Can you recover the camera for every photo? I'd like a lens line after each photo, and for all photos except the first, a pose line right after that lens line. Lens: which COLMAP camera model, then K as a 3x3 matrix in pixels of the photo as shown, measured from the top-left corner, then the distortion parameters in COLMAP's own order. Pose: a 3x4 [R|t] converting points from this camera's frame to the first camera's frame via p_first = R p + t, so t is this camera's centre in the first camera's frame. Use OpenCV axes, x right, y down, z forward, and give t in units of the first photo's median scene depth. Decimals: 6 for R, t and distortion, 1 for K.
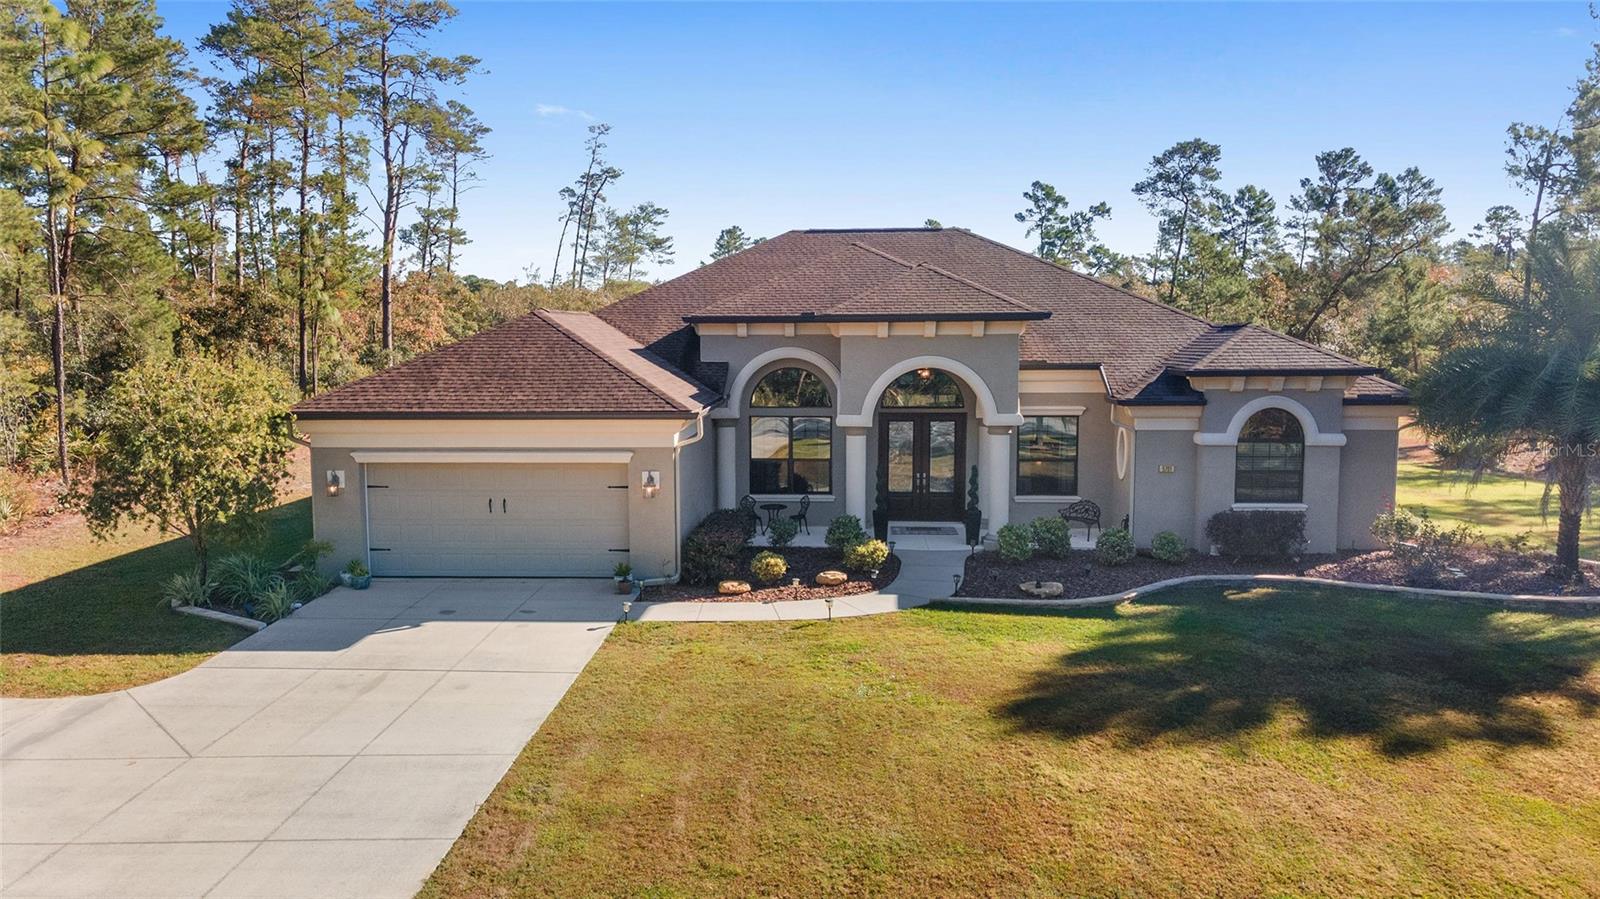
lens RADIAL K [[1158.9, 0, 800.0], [0, 1158.9, 449.5], [0, 0, 1]] dist [0.032758, 0.001312]
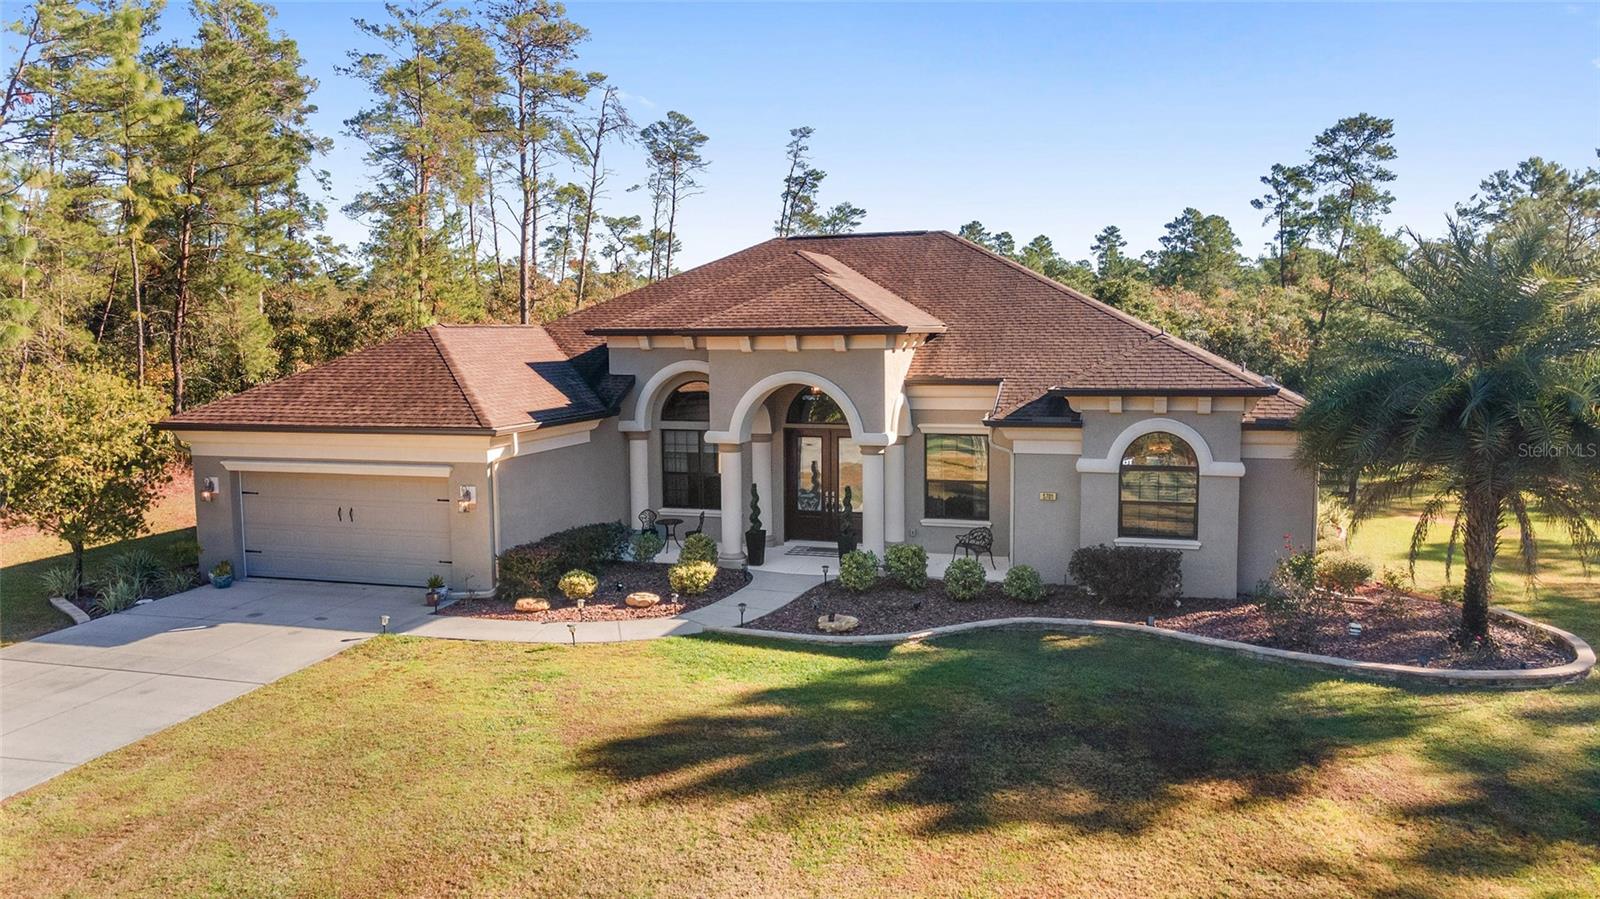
lens RADIAL K [[1158.4, 0, 800.5], [0, 1158.4, 458.6], [0, 0, 1]] dist [0.038768, 0.010111]
pose [[0.968815, 0.021929, -0.246814, 0.370858], [-0.019182, 0.999724, 0.013529, -0.022700], [0.247043, -0.008373, 0.968968, 0.077131]]
